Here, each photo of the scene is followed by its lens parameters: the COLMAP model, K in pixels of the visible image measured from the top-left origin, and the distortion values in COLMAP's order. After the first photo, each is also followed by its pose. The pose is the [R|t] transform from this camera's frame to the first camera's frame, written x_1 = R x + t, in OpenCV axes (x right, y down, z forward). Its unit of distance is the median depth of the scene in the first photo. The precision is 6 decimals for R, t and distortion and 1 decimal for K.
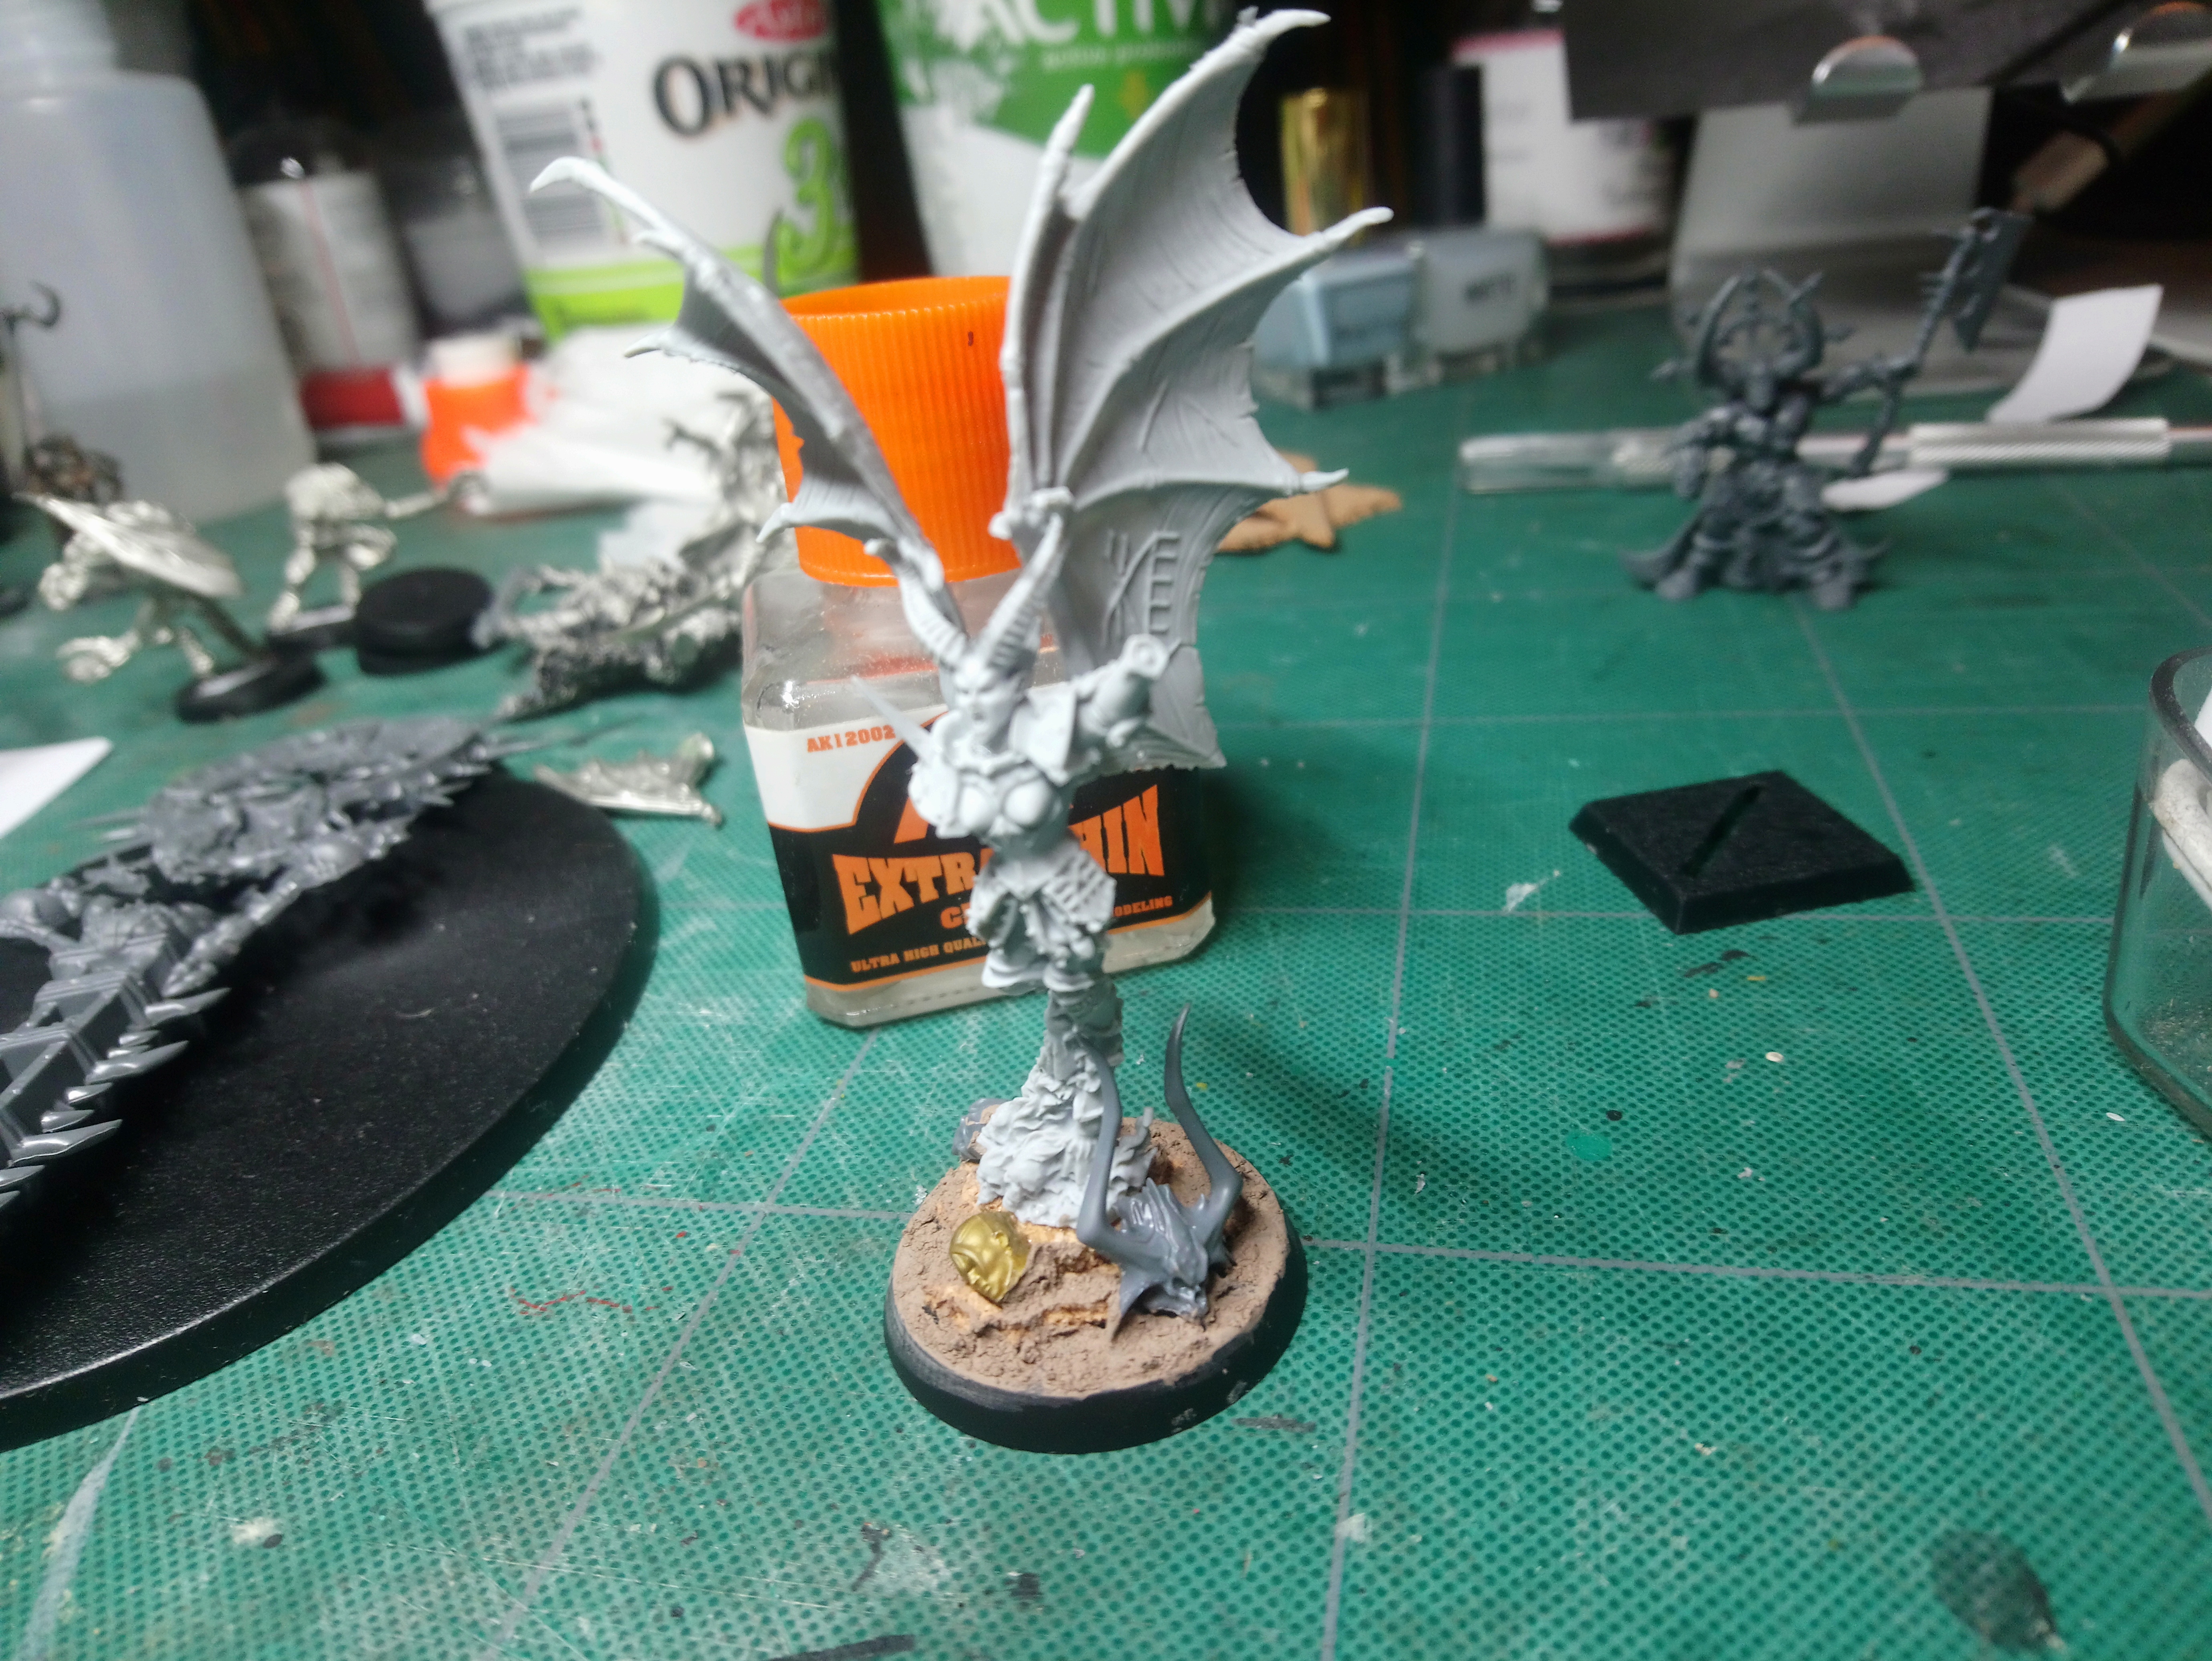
lens RADIAL K [[1604.3, 0, 1094.9], [0, 1604.3, 811.2], [0, 0, 1]] dist [0.003512, -0.072314]
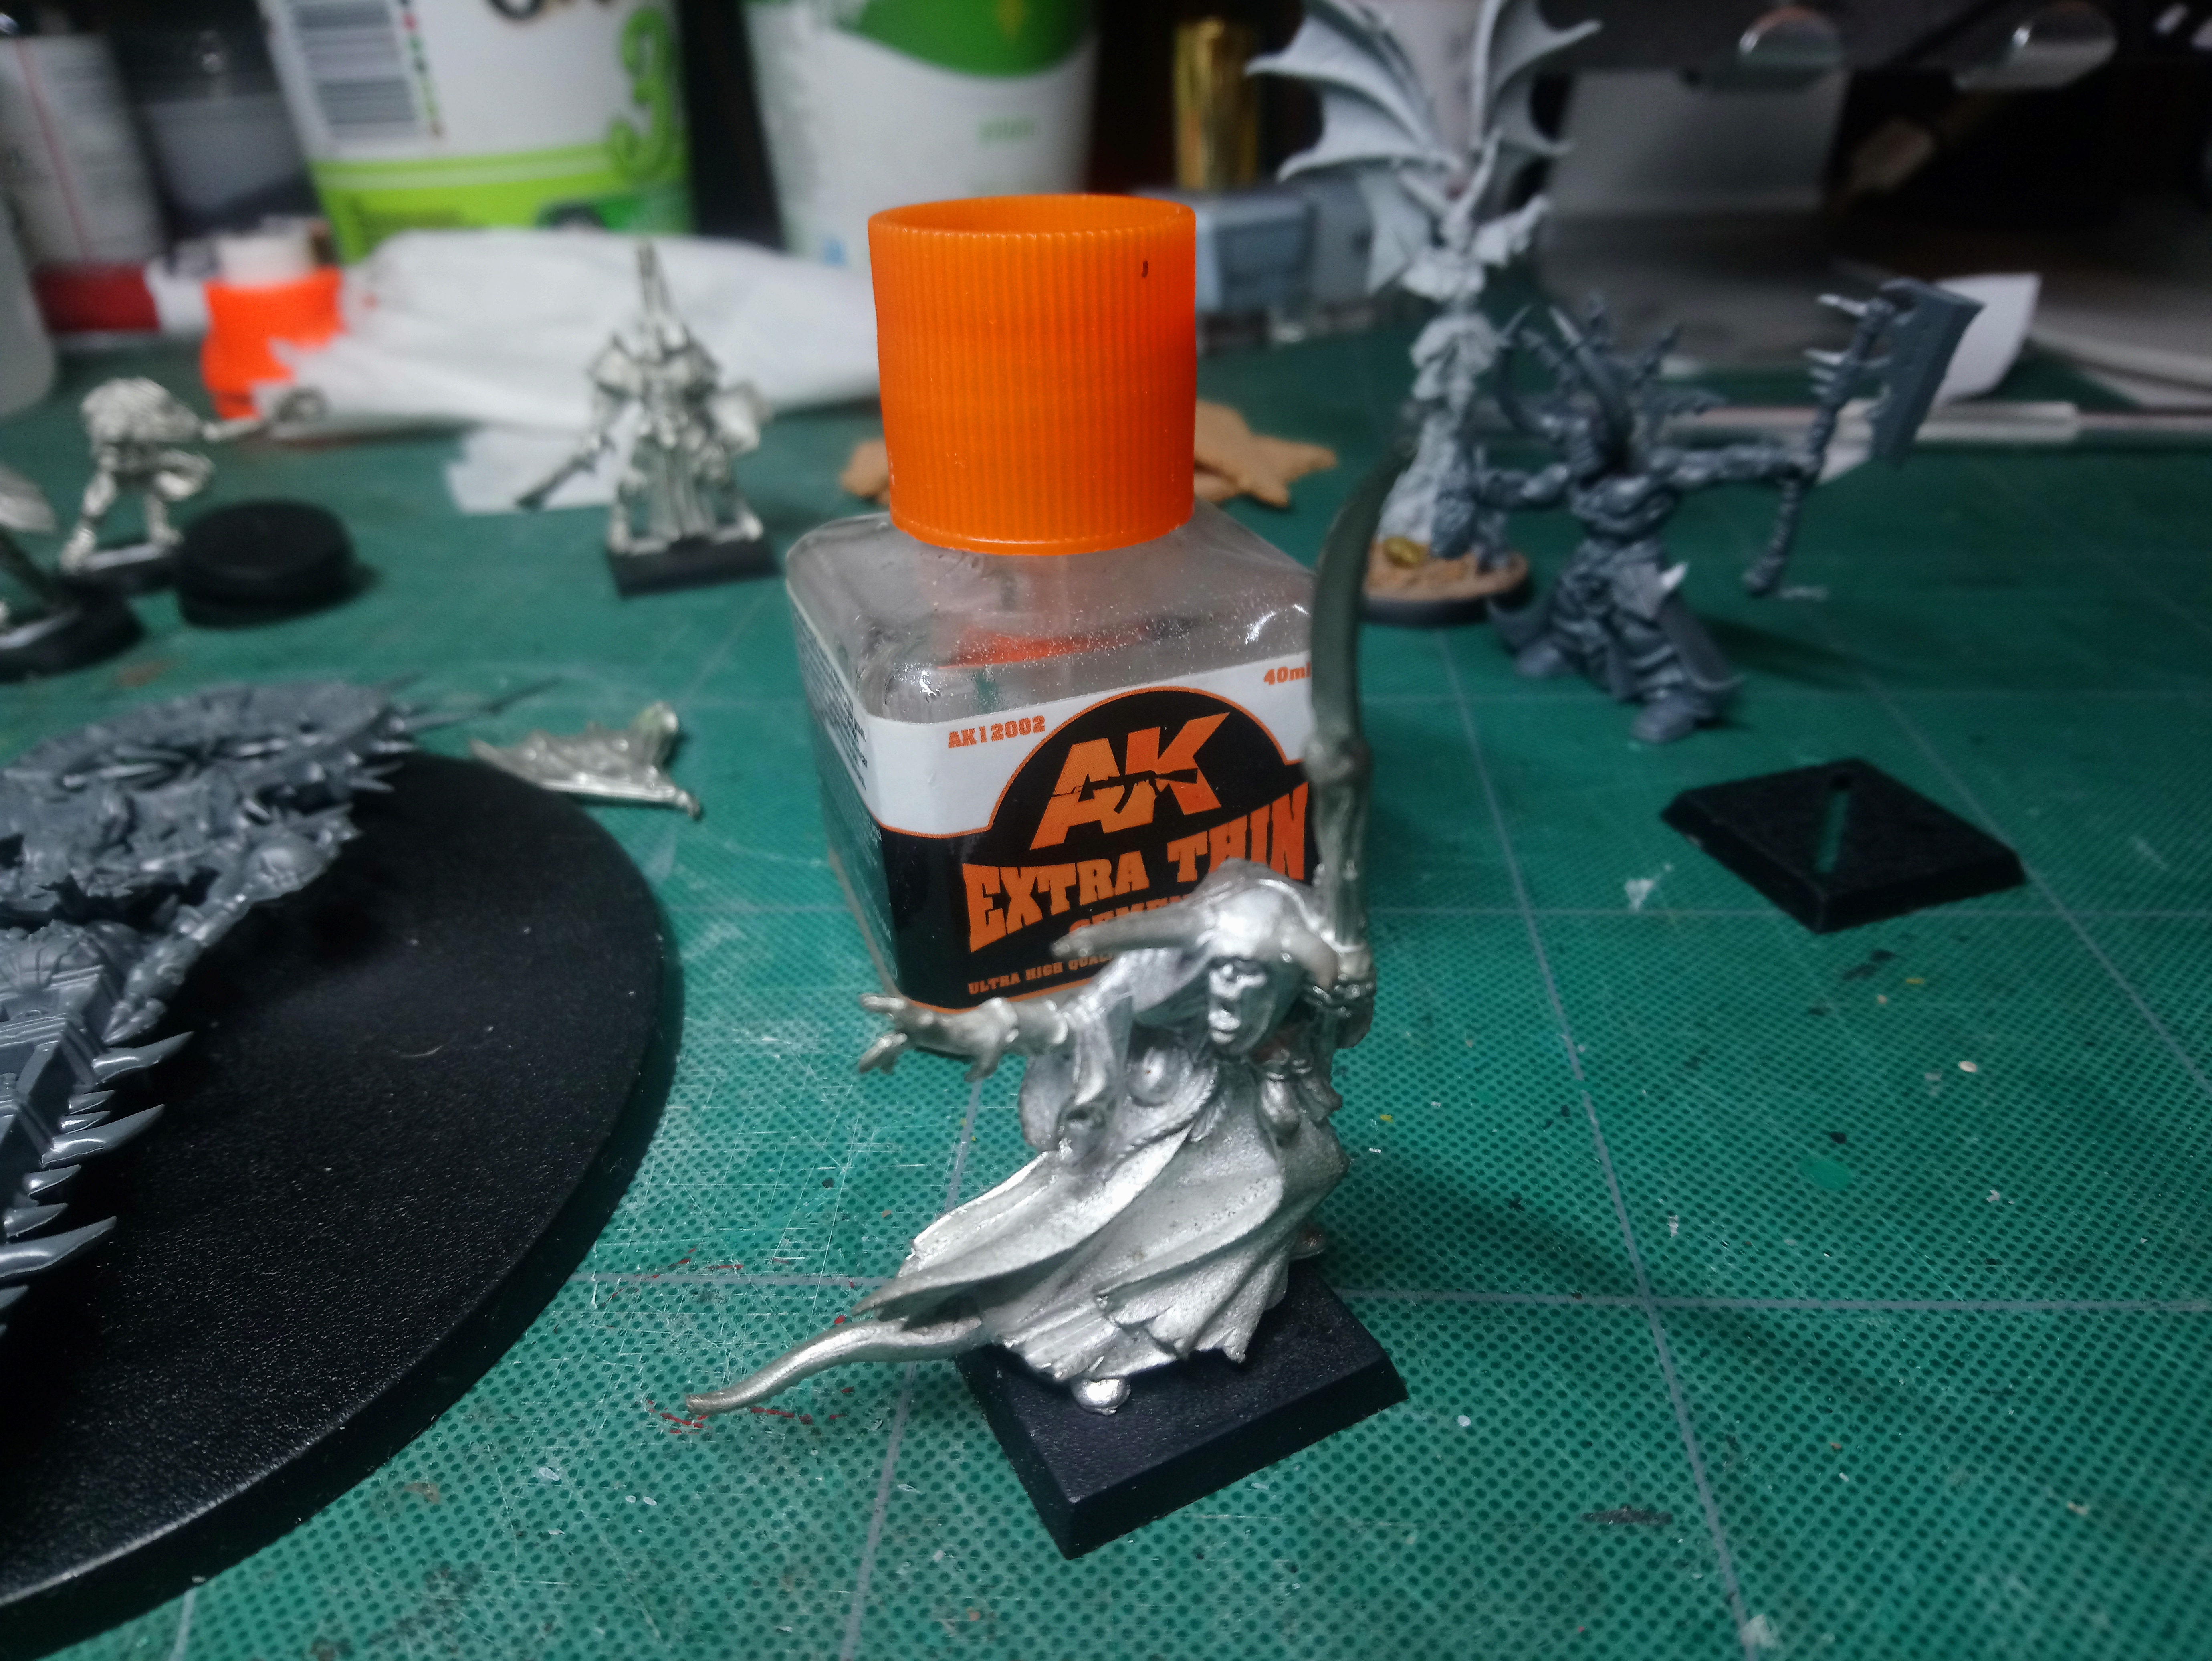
lens RADIAL K [[1604.3, 0, 1102.8], [0, 1604.3, 816.5], [0, 0, 1]] dist [0.003512, -0.072314]
pose [[0.984603, -0.005893, 0.174706, -0.230517], [-0.001300, 0.999157, 0.041030, -0.033196], [-0.174801, -0.040626, 0.983765, 0.126945]]
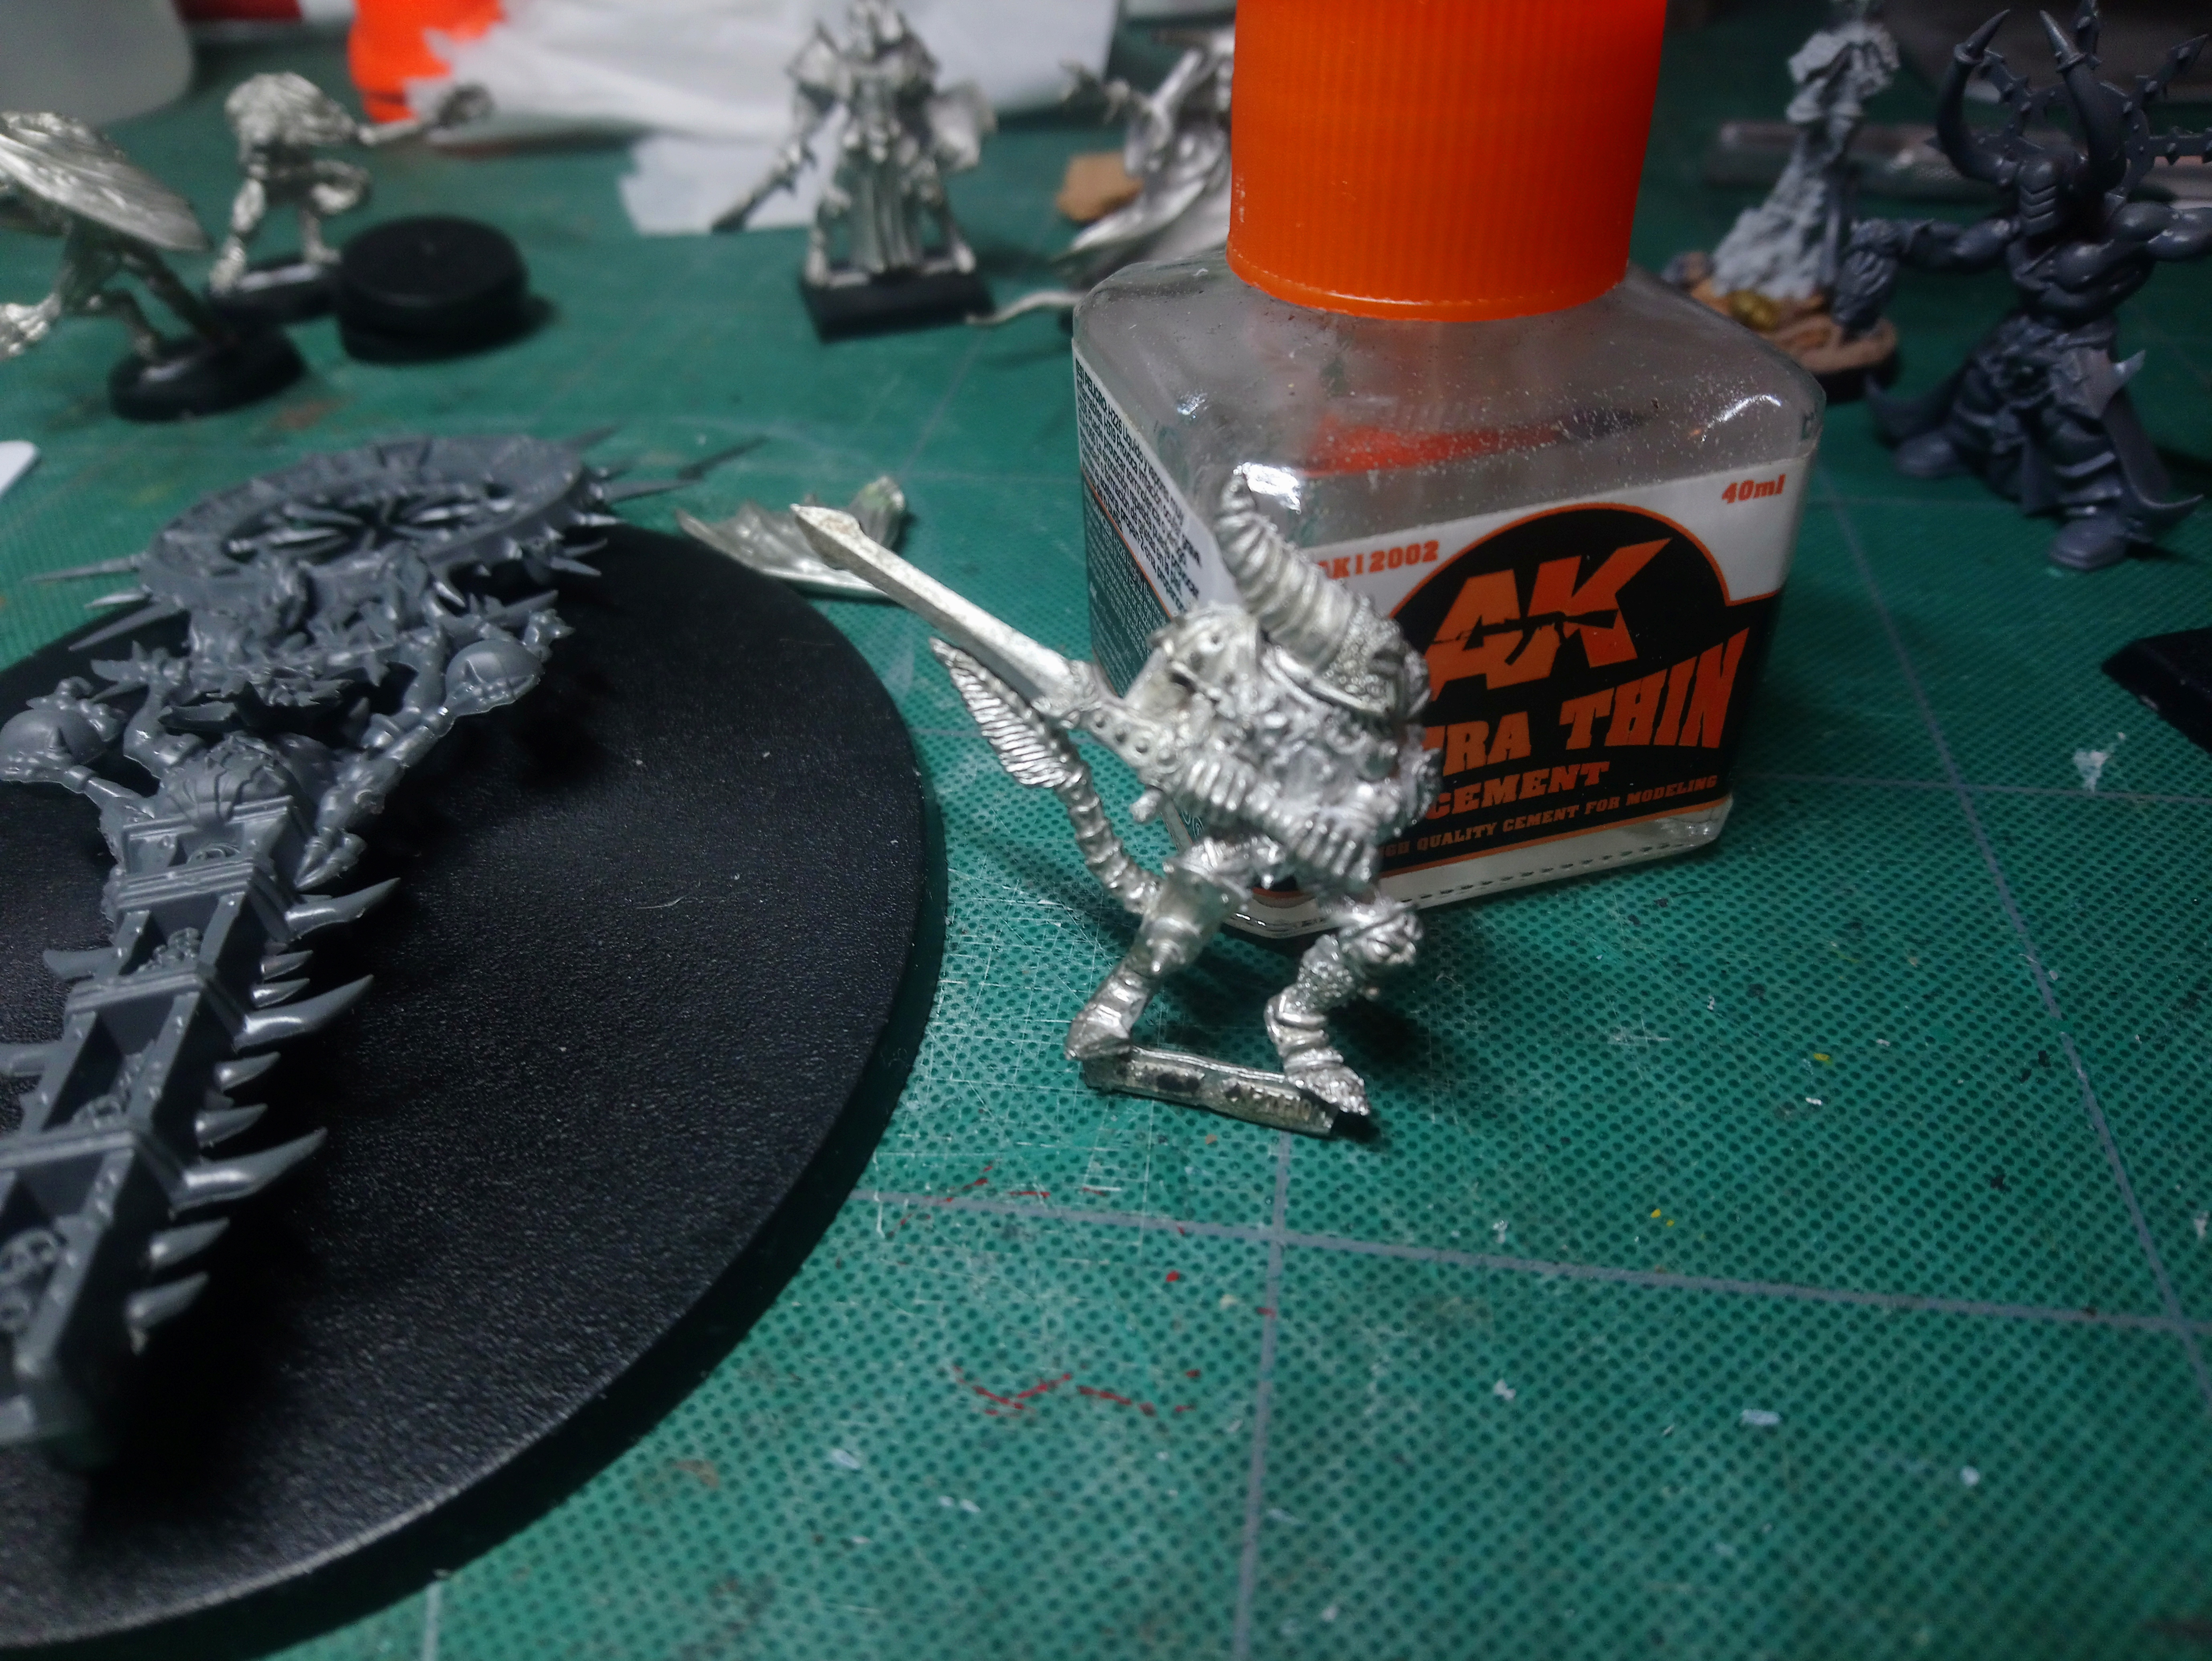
lens RADIAL K [[1604.3, 0, 1105.2], [0, 1604.3, 822.4], [0, 0, 1]] dist [0.003512, -0.072314]
pose [[0.994761, 0.014938, 0.101130, -0.312839], [-0.035535, 0.978104, 0.205059, -0.067589], [-0.095853, -0.207578, 0.973511, 0.303070]]
